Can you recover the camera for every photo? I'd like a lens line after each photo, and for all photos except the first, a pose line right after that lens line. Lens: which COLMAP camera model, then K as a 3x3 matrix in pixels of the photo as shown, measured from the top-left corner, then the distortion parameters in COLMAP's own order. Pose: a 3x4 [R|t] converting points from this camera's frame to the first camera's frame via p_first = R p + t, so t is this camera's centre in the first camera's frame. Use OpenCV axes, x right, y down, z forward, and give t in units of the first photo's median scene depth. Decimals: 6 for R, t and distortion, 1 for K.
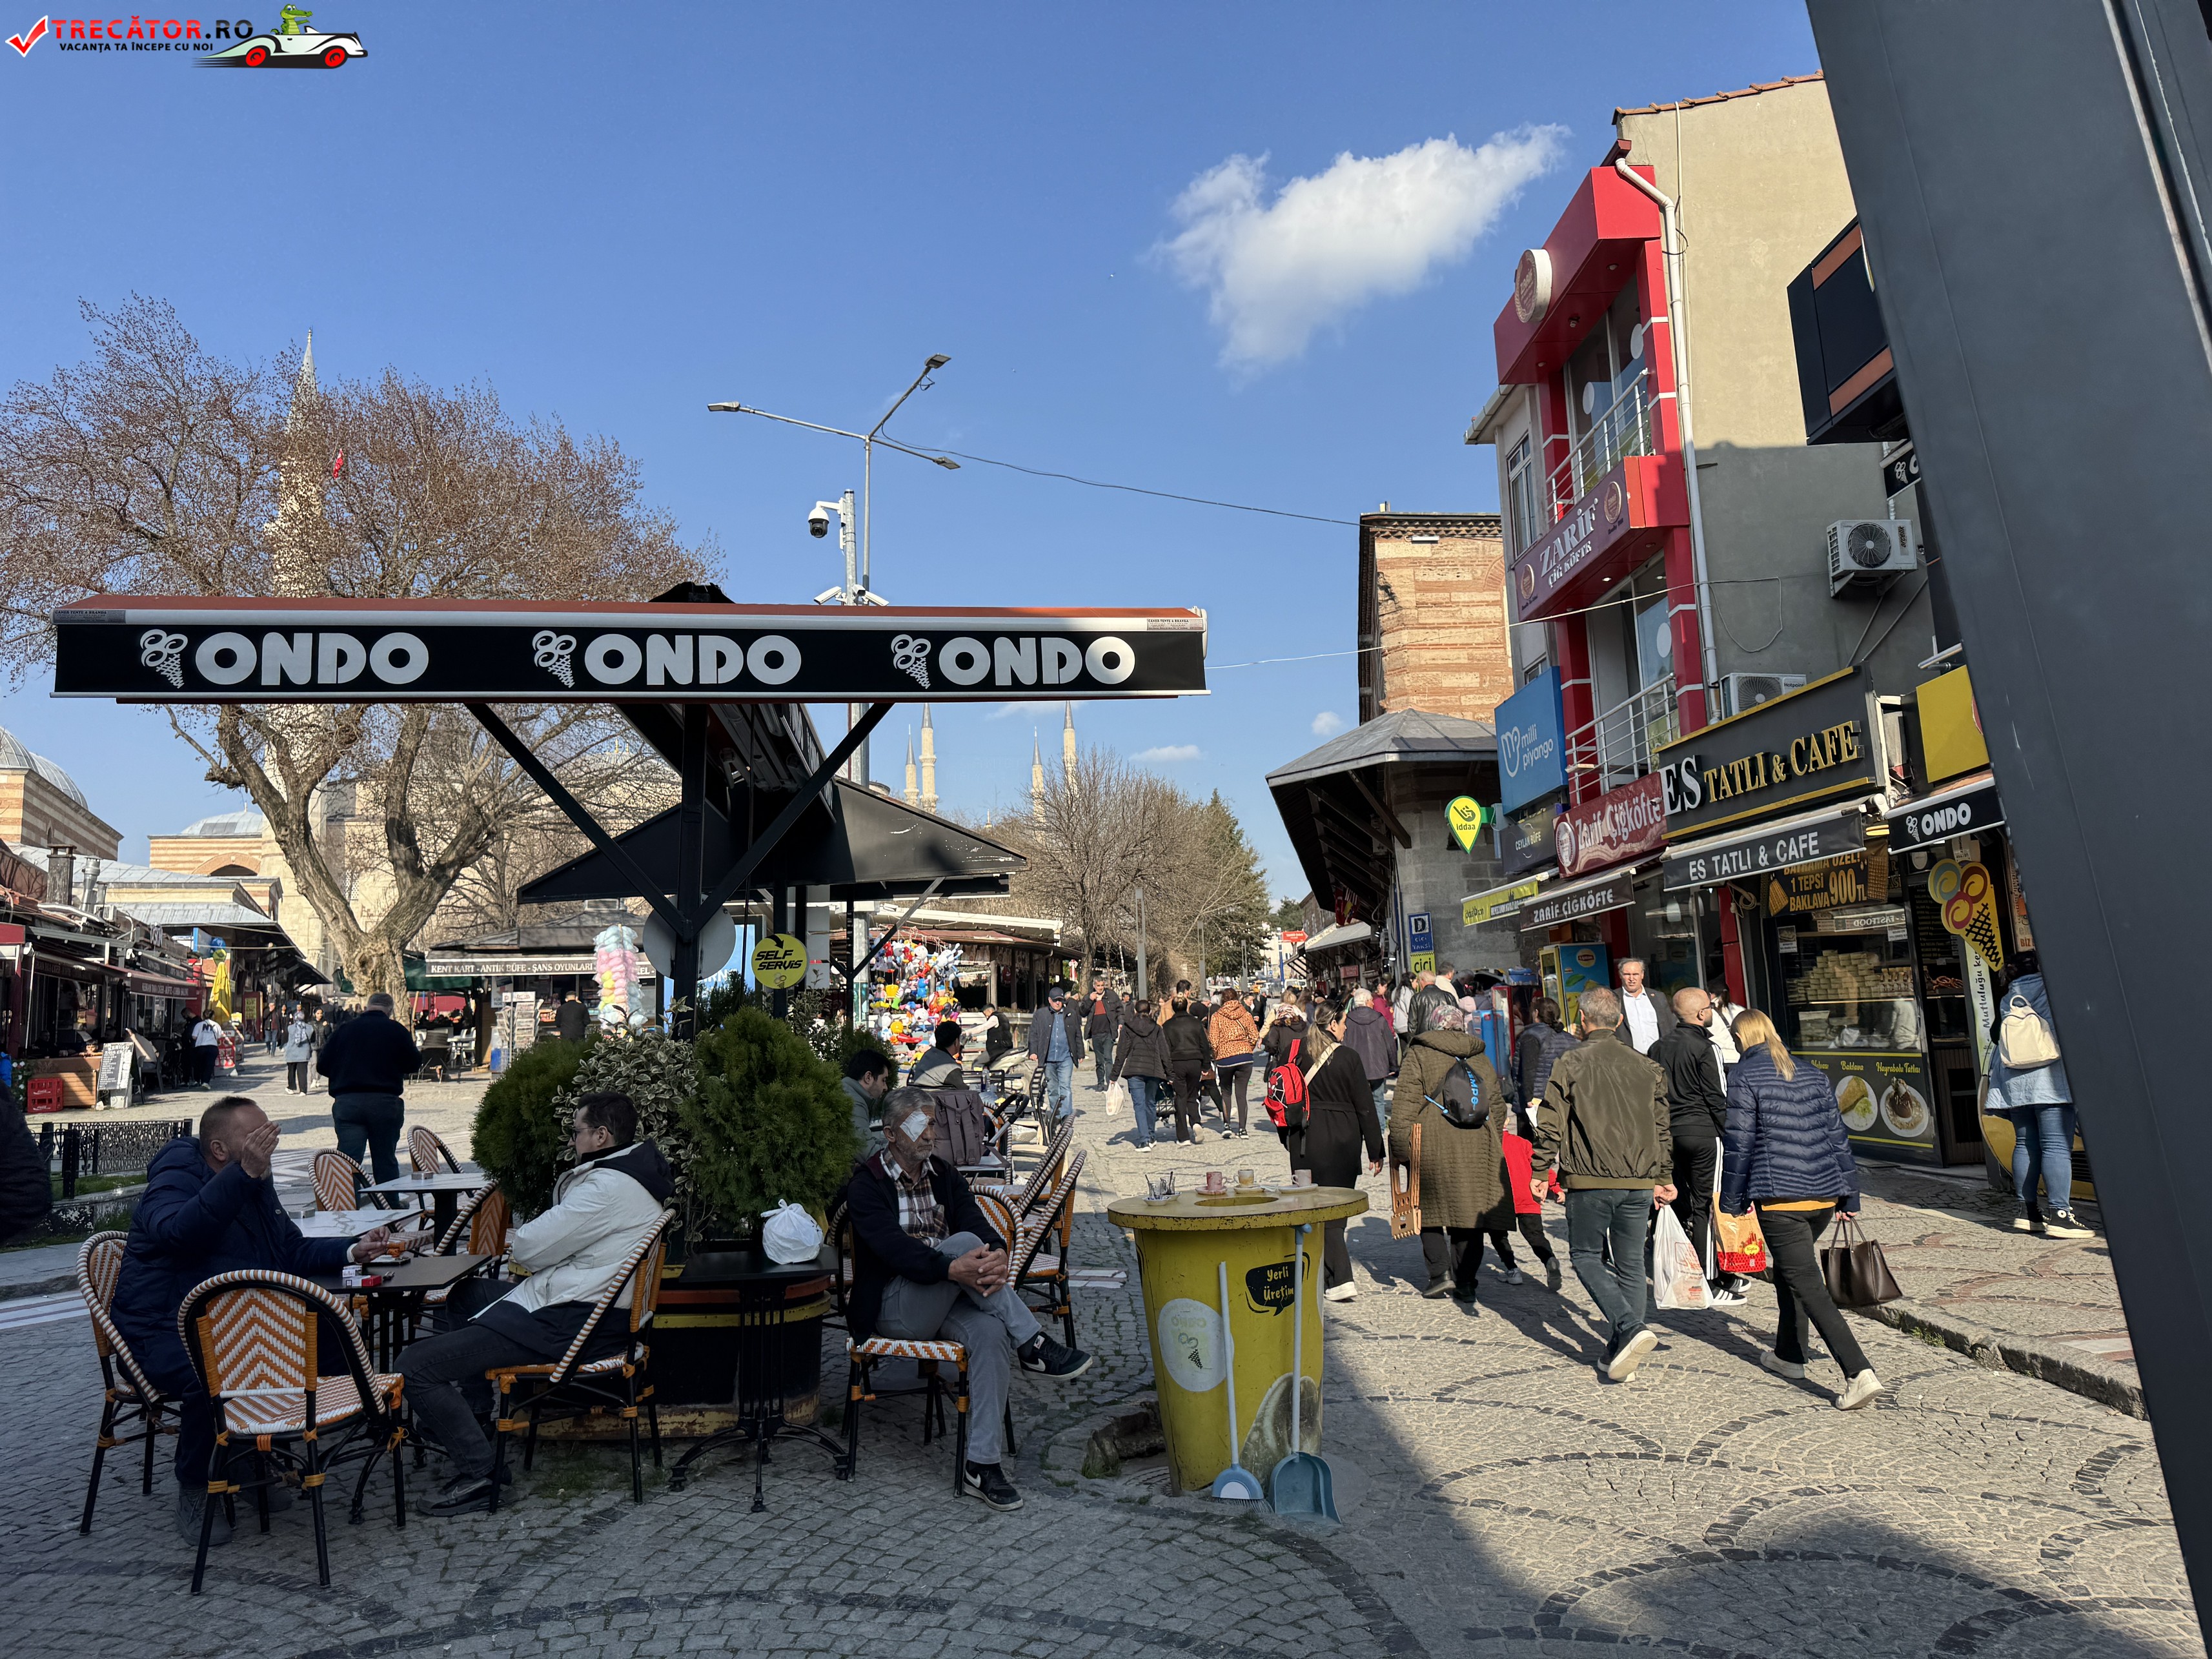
lens RADIAL K [[1564.7, 0, 1106.0], [0, 1564.7, 829.5], [0, 0, 1]] dist [0.002837, 0.000028]
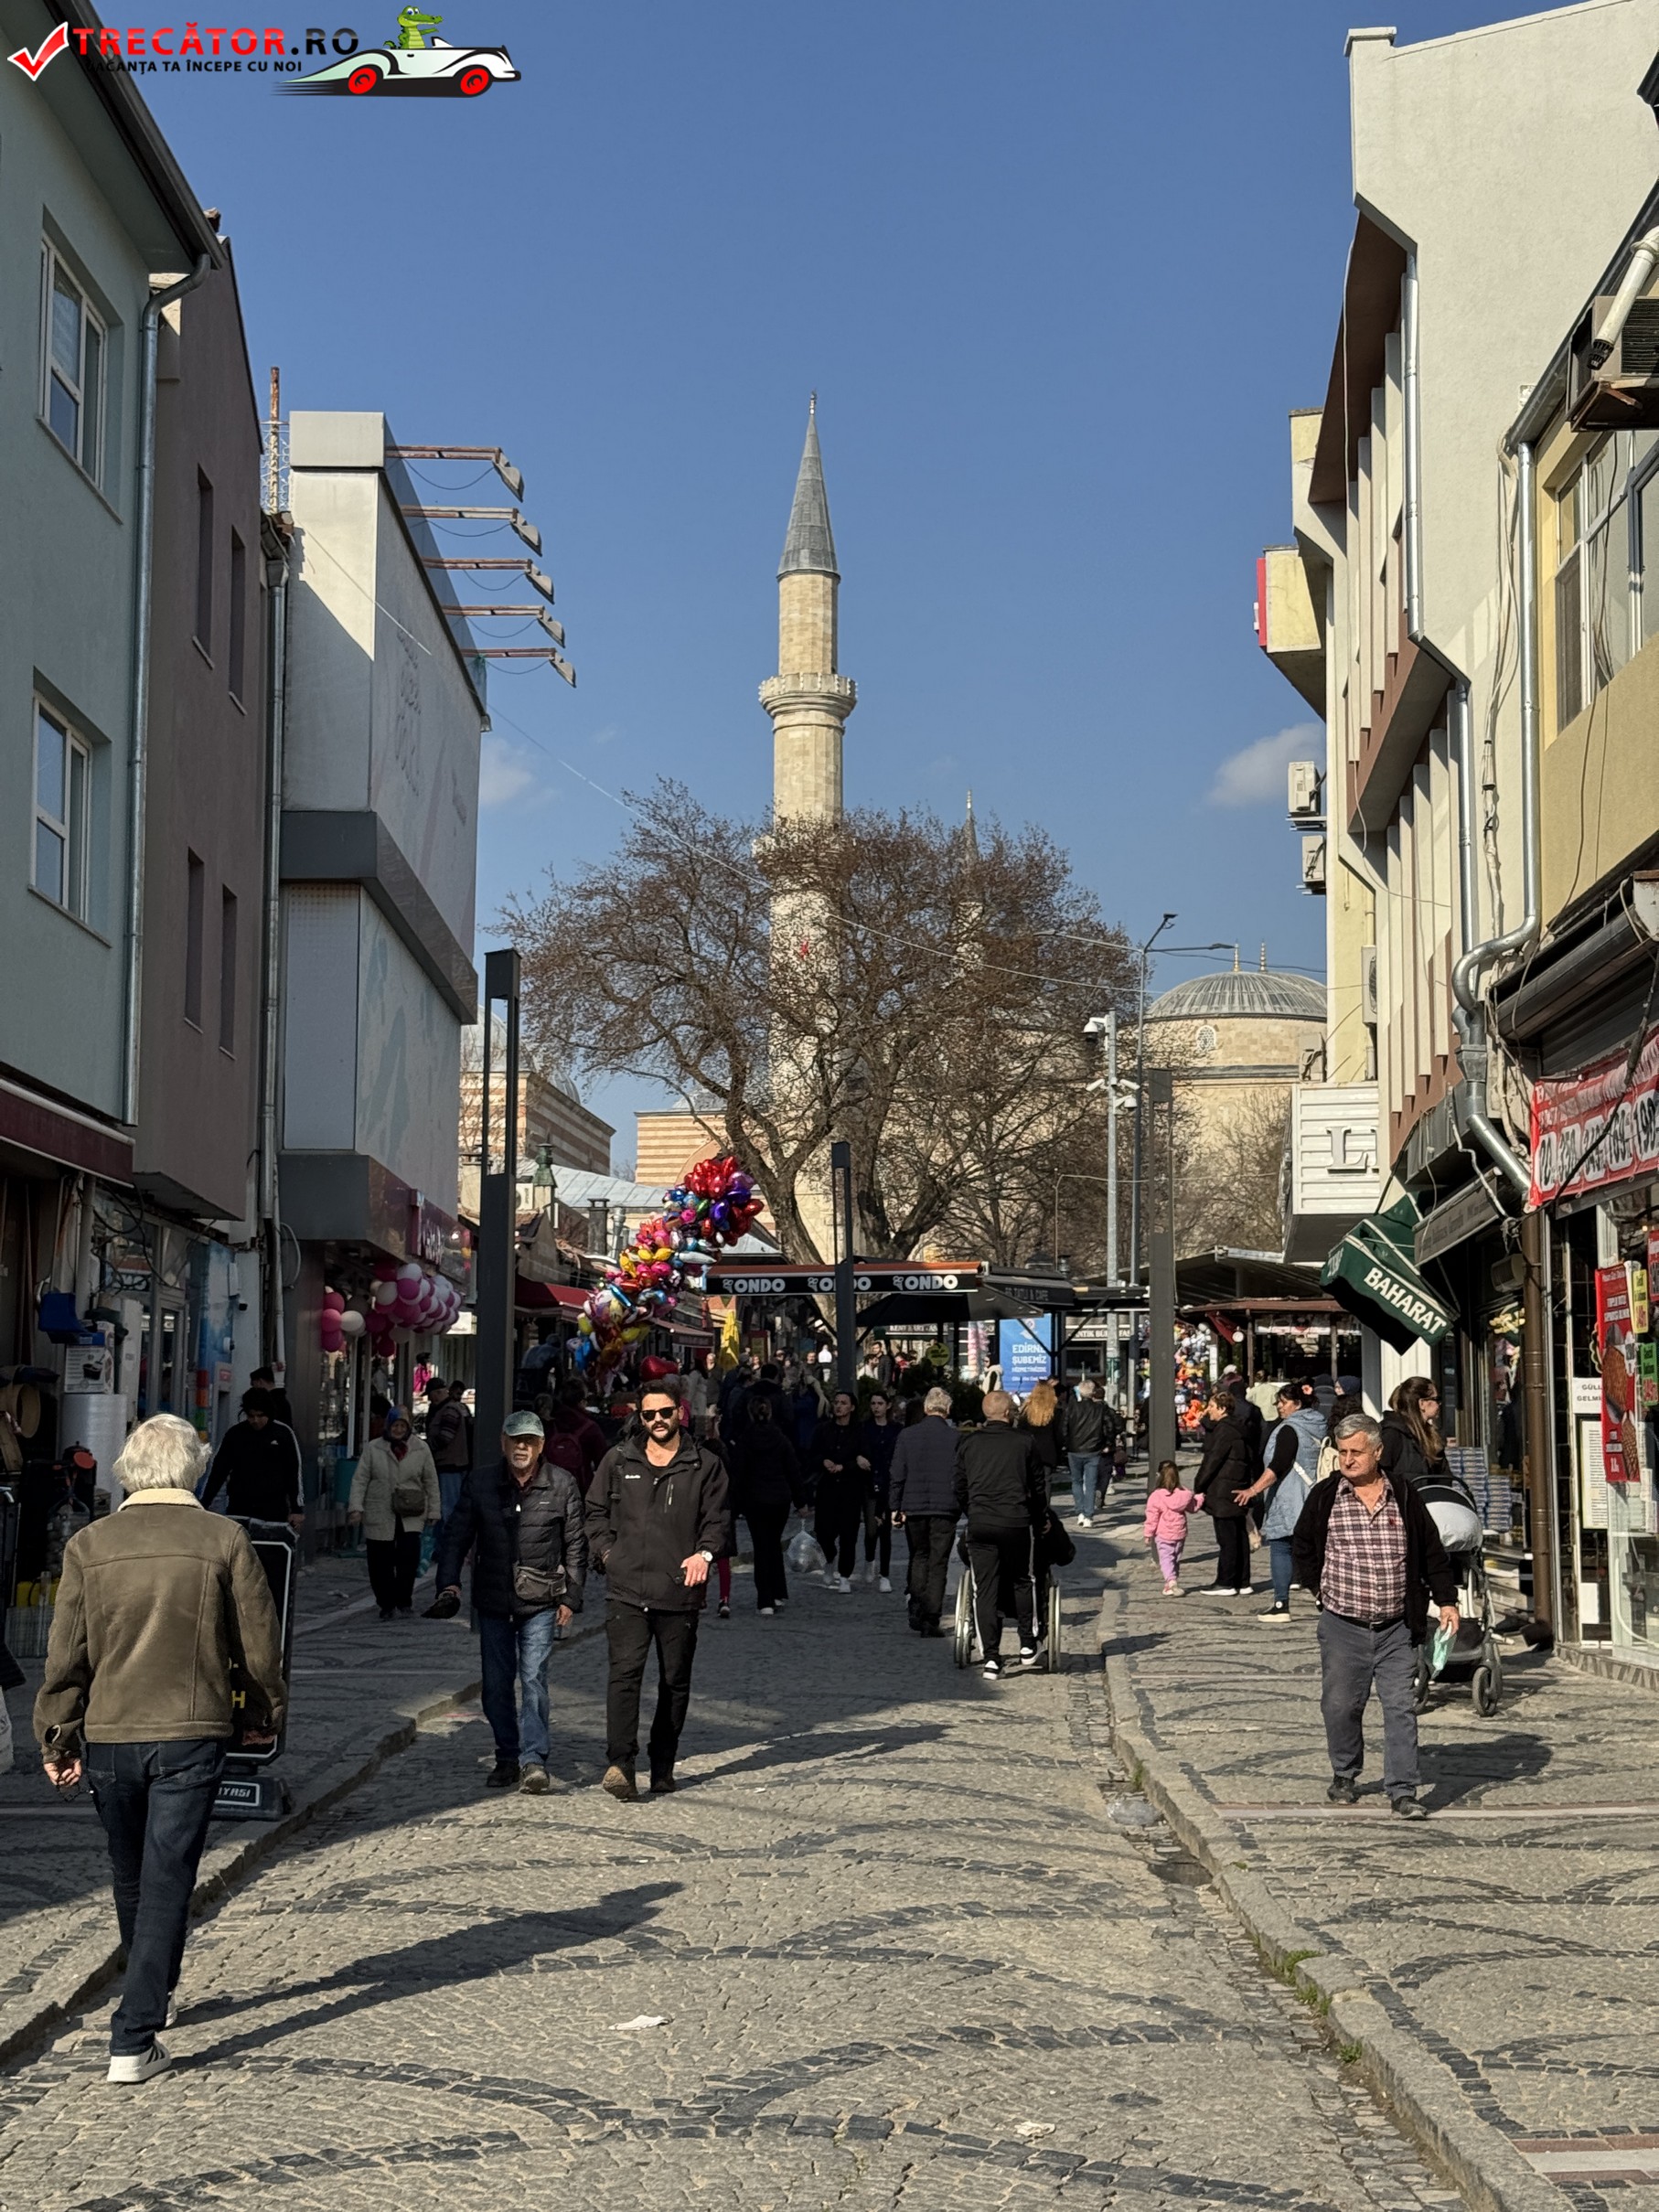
lens RADIAL K [[3077.1, 0, 829.5], [0, 3077.1, 1106.0], [0, 0, 1]] dist [0.001740, -0.000483]
pose [[0.888503, -0.008241, -0.458796, 0.502216], [0.022077, 0.999449, 0.024801, -0.115667], [0.458339, -0.032165, 0.888195, -0.906226]]
